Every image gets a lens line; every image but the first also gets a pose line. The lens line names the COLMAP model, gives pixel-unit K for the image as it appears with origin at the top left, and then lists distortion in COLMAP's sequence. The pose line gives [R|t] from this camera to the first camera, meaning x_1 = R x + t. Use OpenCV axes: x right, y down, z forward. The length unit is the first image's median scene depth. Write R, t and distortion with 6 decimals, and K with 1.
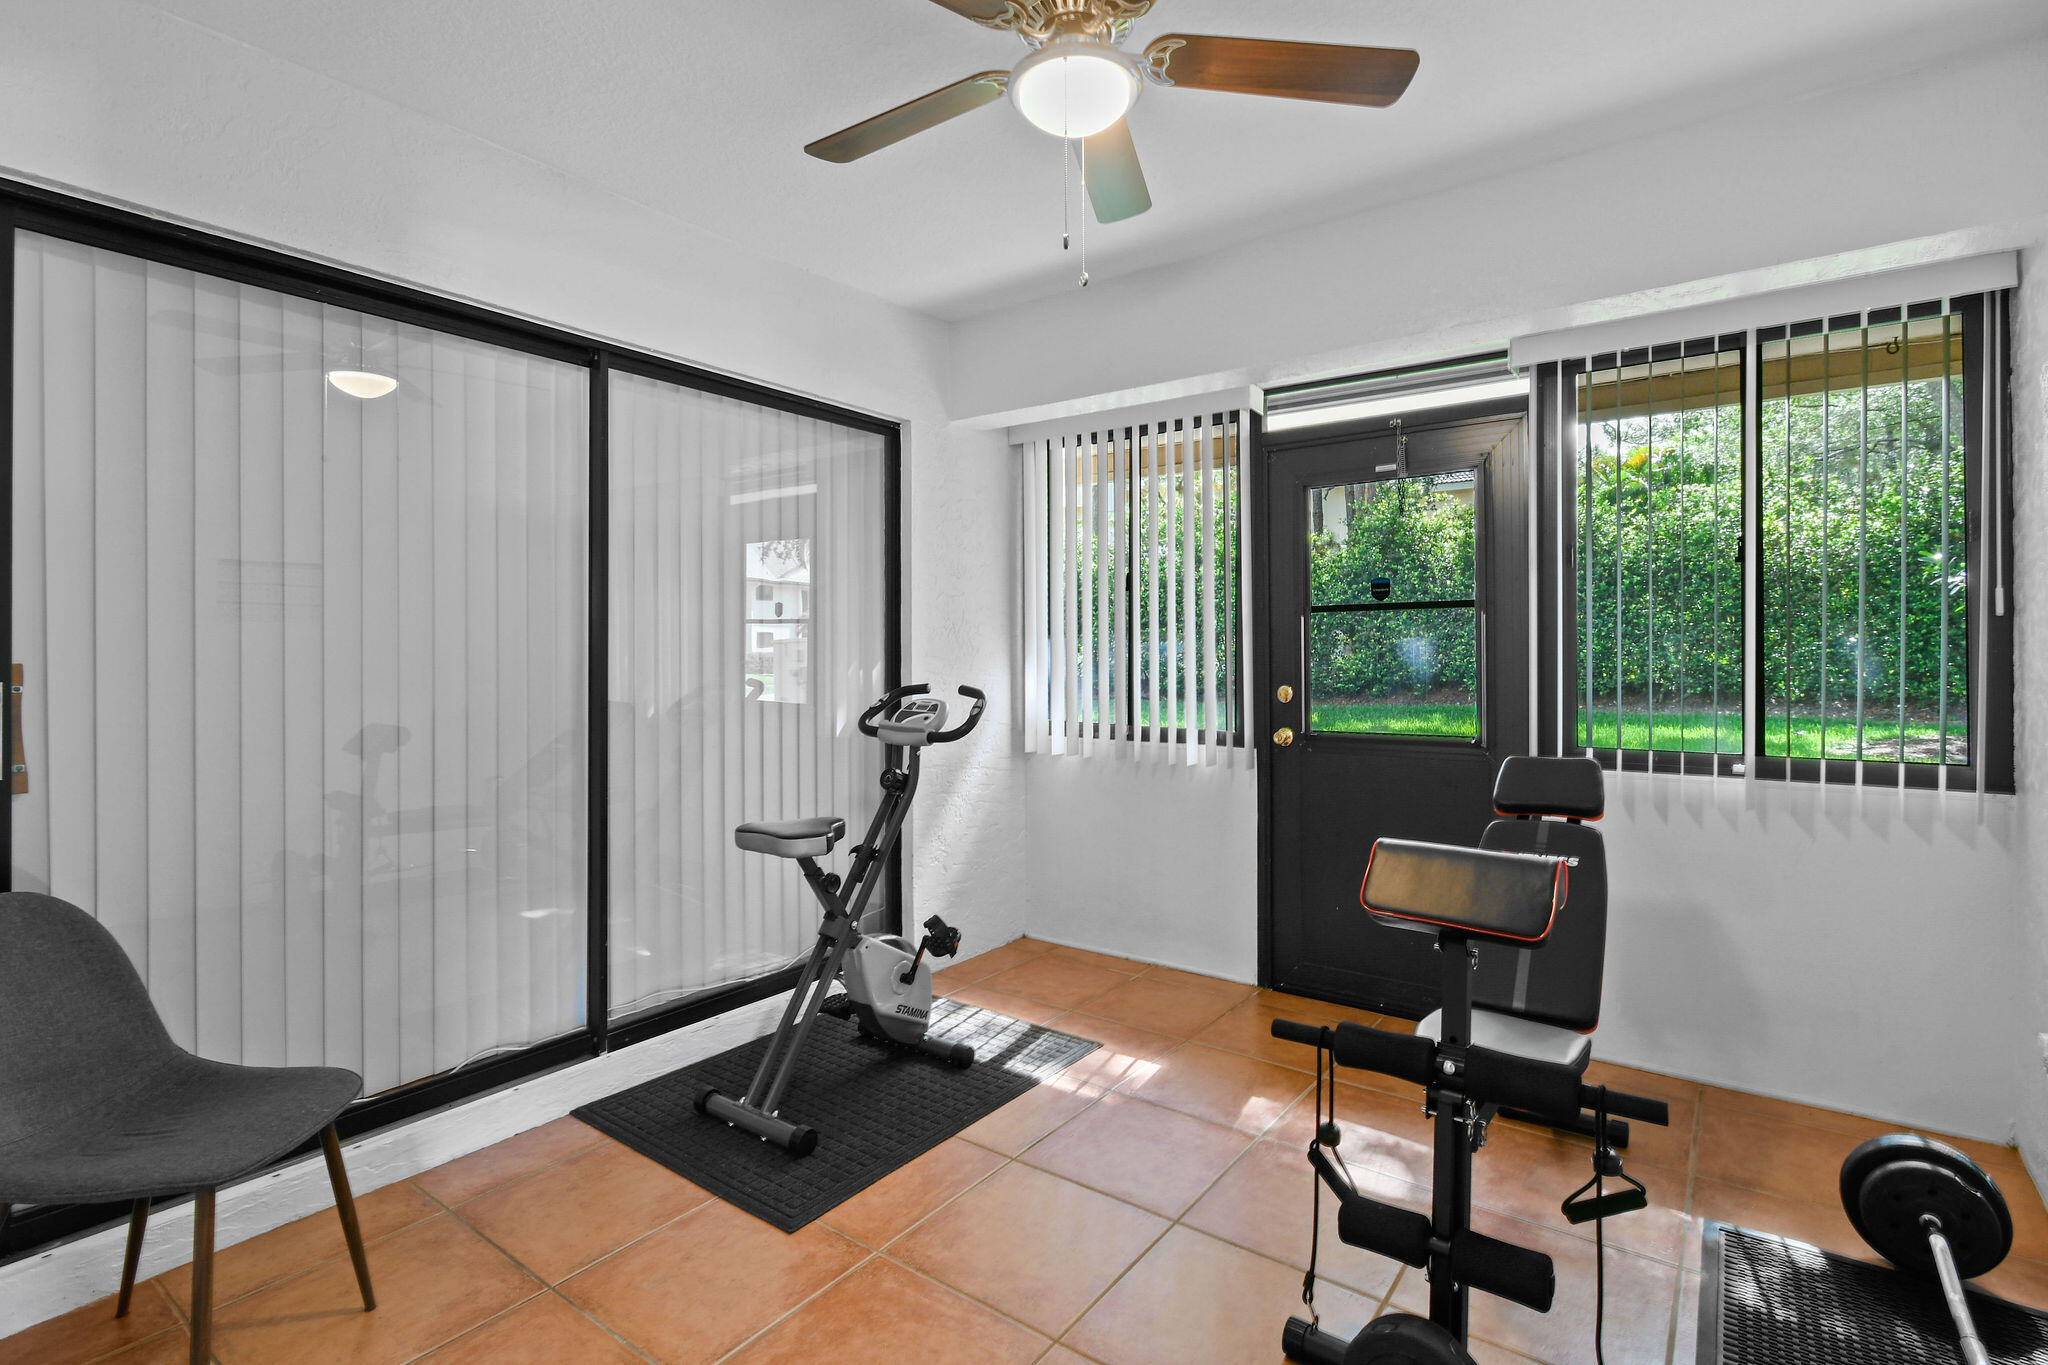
lens RADIAL K [[983.8, 0, 1027.0], [0, 983.8, 648.8], [0, 0, 1]] dist [-0.003931, 0.000101]
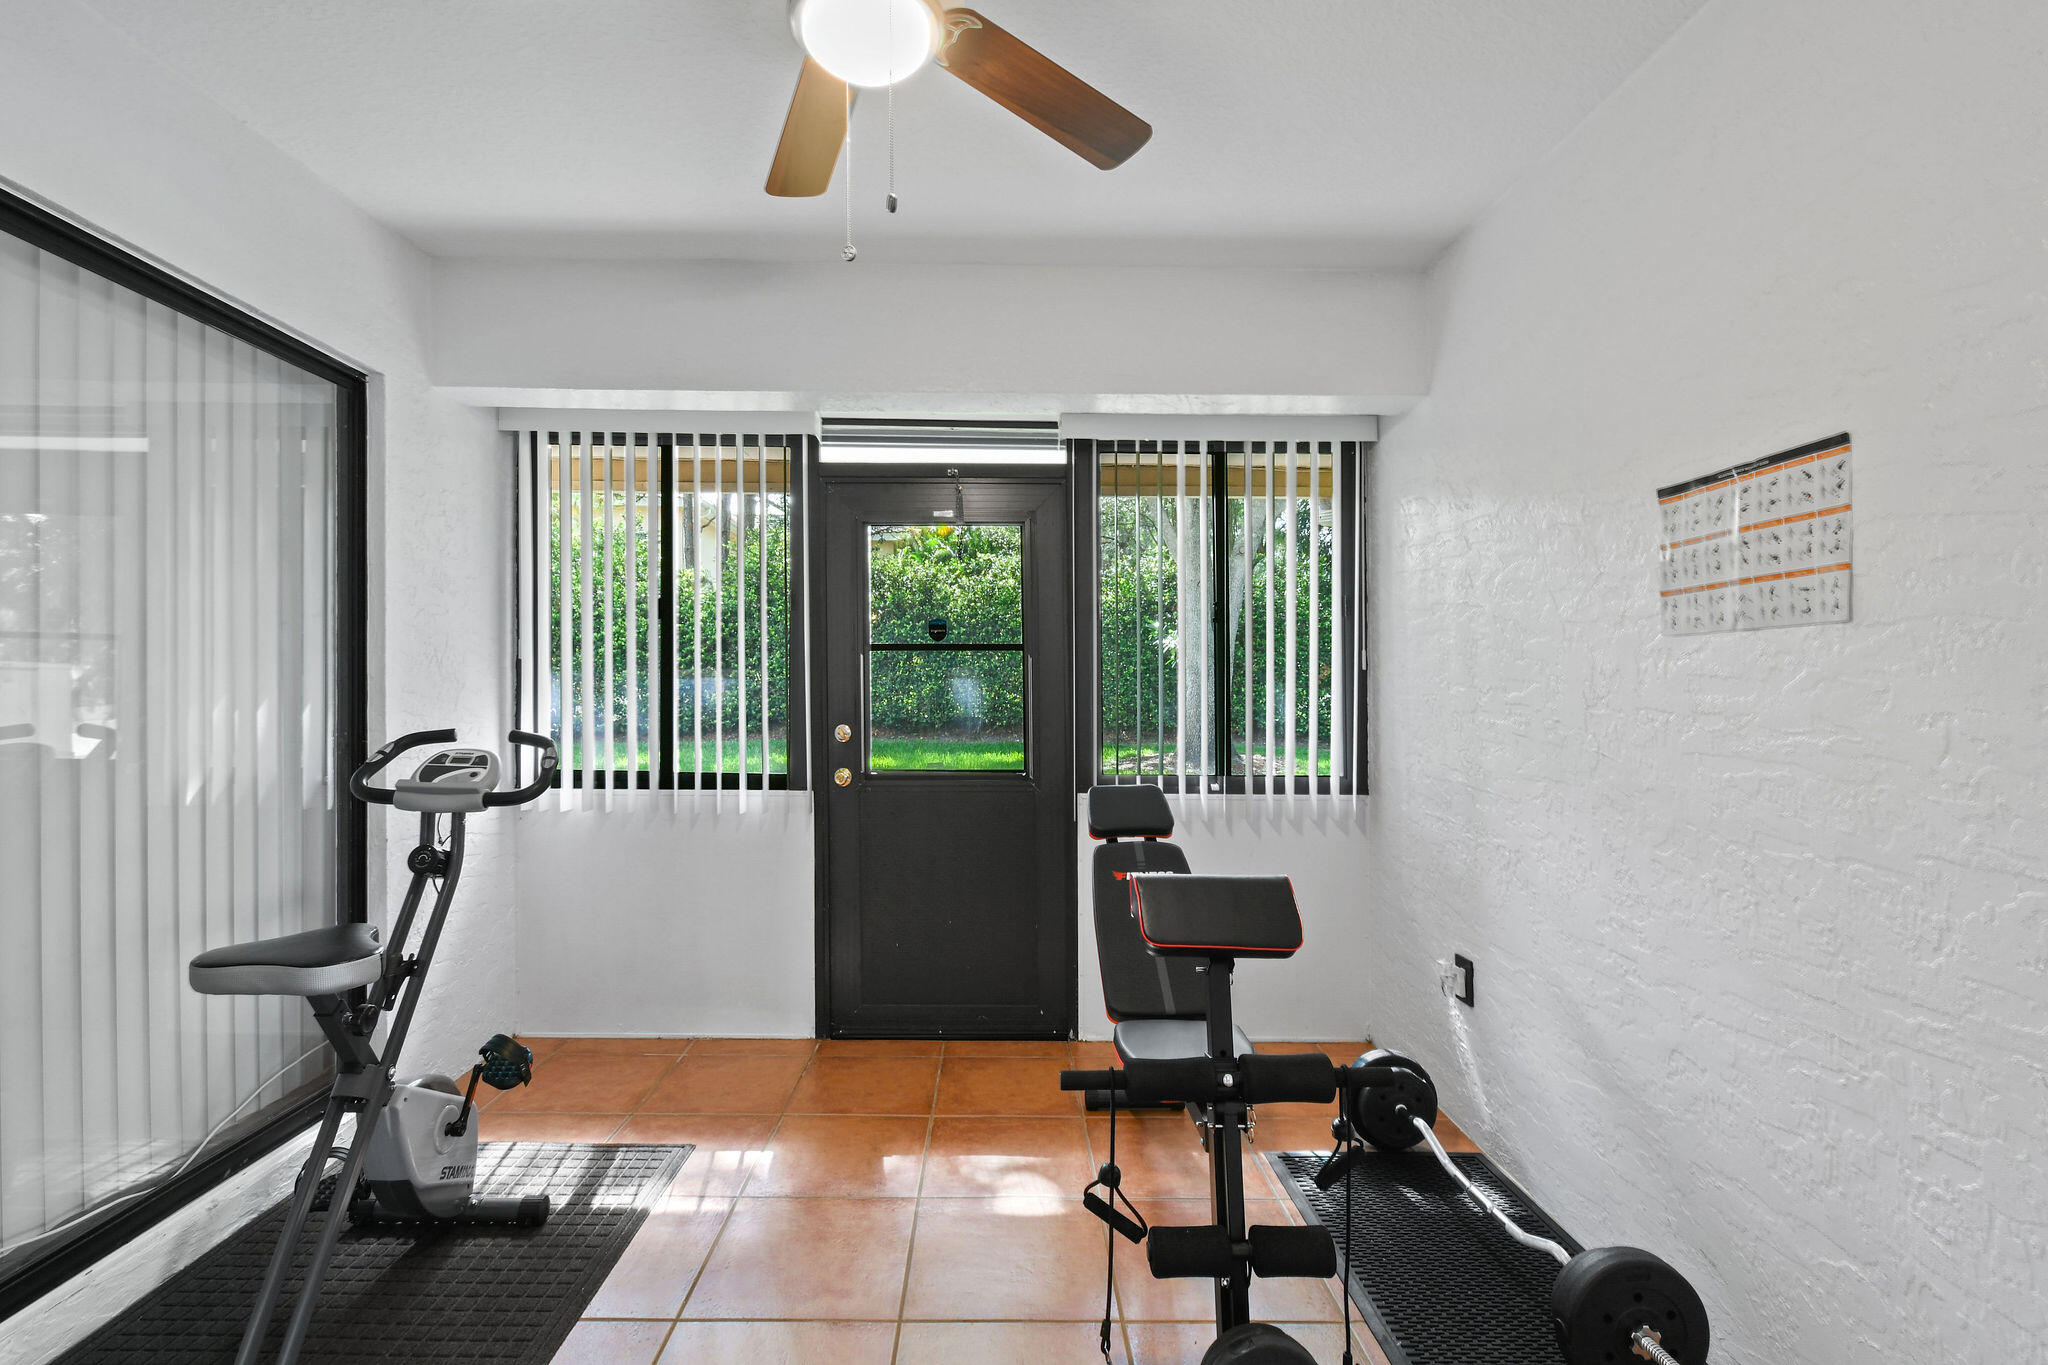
lens RADIAL K [[959.7, 0, 1024.0], [0, 959.7, 682.5], [0, 0, 1]] dist [-0.011387, 0.000144]
pose [[0.793315, 0.014120, 0.608647, -0.200688], [-0.012461, 0.999898, -0.006955, 0.000124], [-0.608683, -0.002067, 0.793410, 0.155340]]
